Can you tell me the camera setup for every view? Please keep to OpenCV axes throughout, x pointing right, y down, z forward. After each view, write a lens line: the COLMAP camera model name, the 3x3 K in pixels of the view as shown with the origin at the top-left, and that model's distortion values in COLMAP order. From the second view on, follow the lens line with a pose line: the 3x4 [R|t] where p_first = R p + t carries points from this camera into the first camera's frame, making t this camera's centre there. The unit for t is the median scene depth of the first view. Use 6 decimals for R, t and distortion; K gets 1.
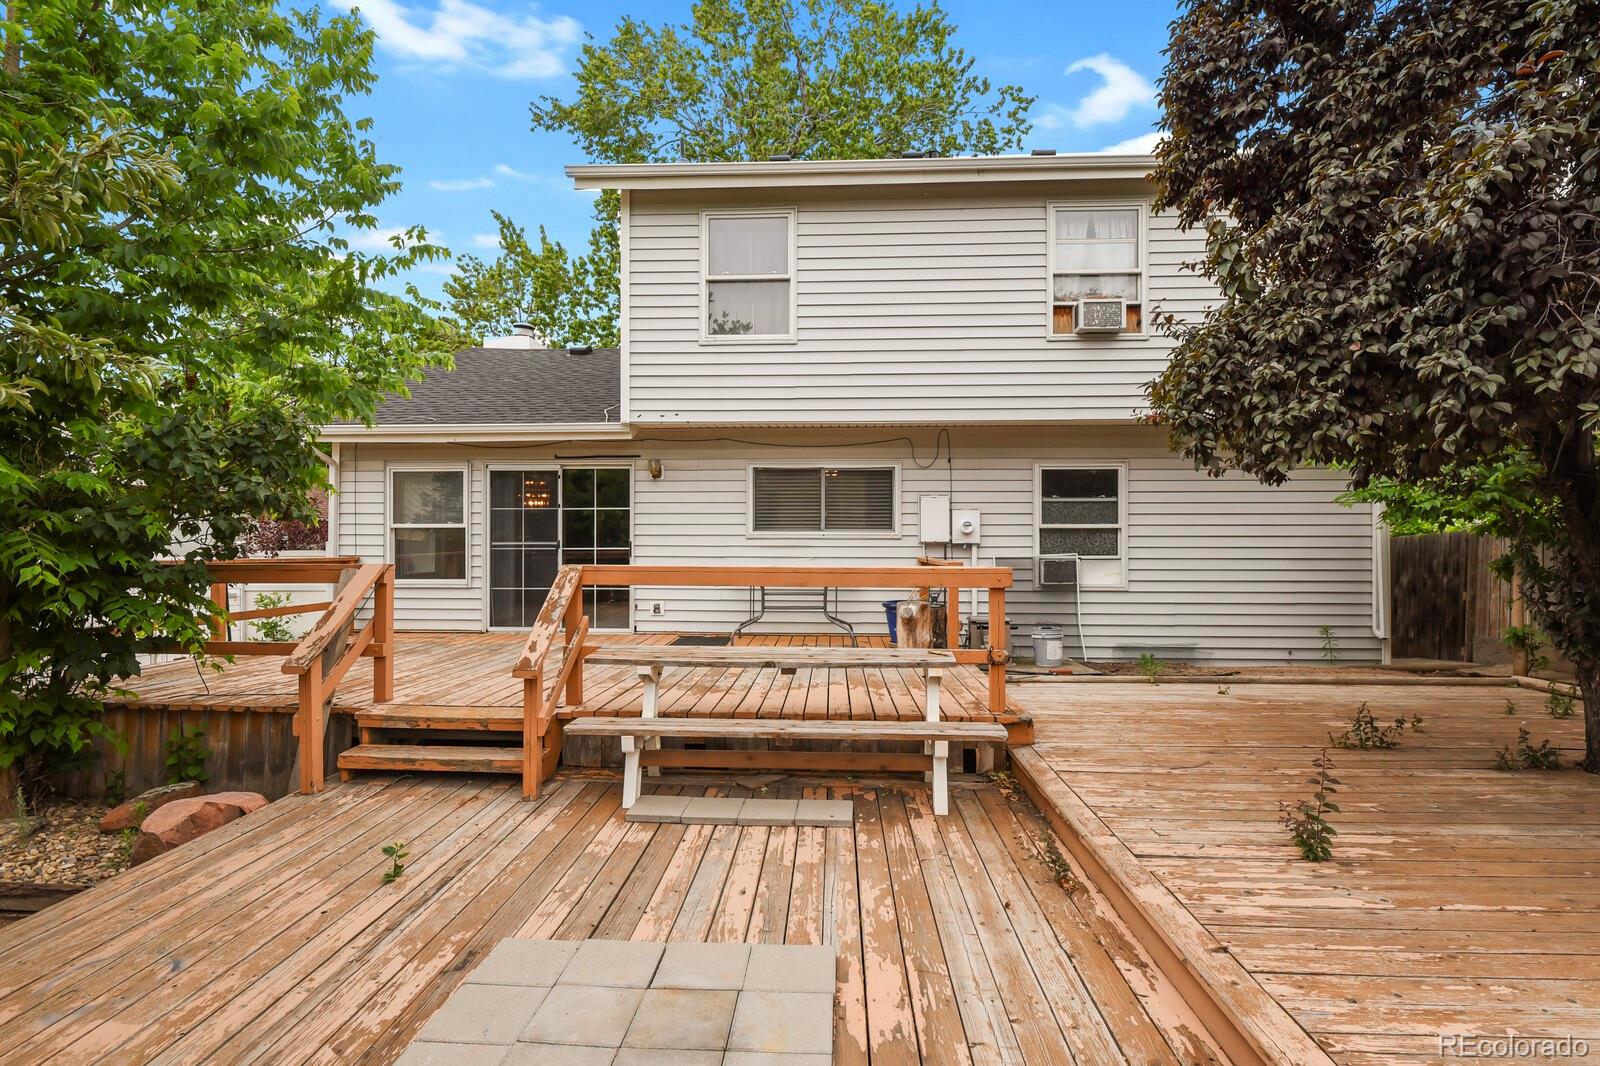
lens RADIAL K [[777.5, 0, 796.3], [0, 777.5, 538.4], [0, 0, 1]] dist [-0.006062, -0.006321]
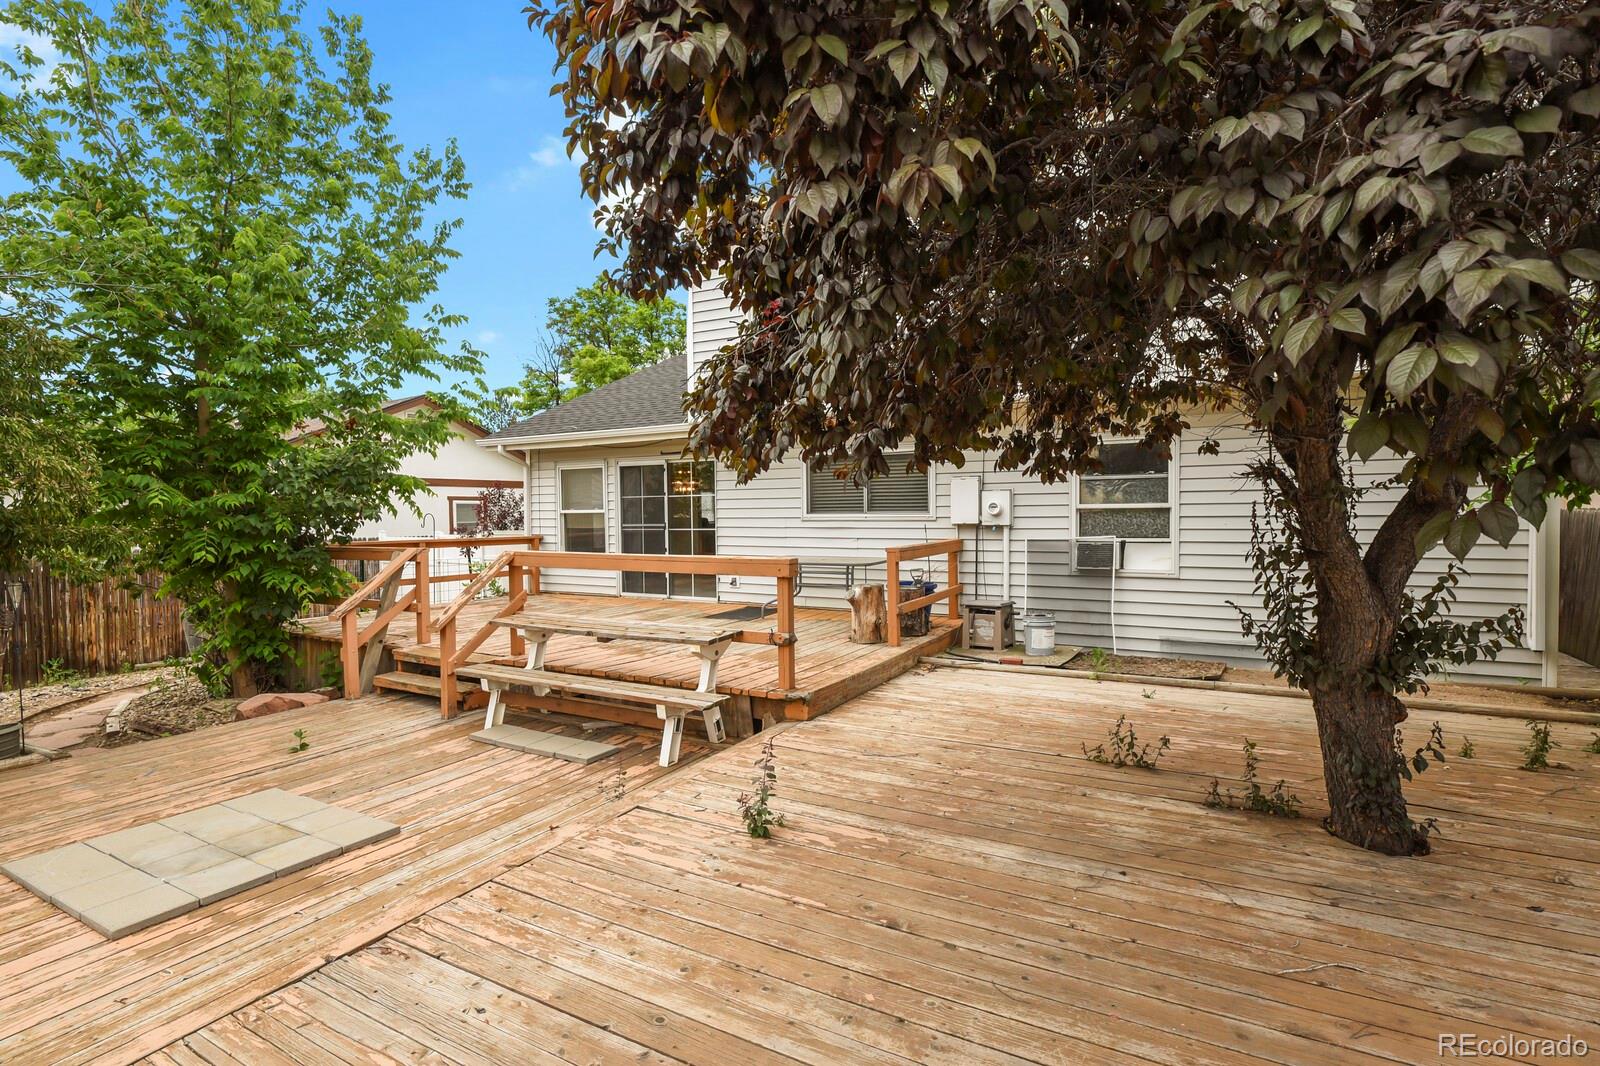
lens RADIAL K [[777.5, 0, 805.8], [0, 777.5, 530.5], [0, 0, 1]] dist [-0.006062, -0.006321]
pose [[0.898649, 0.001415, -0.438666, 0.866405], [0.013254, 0.999451, 0.030378, -0.039321], [0.438468, -0.033113, 0.898137, 0.029737]]
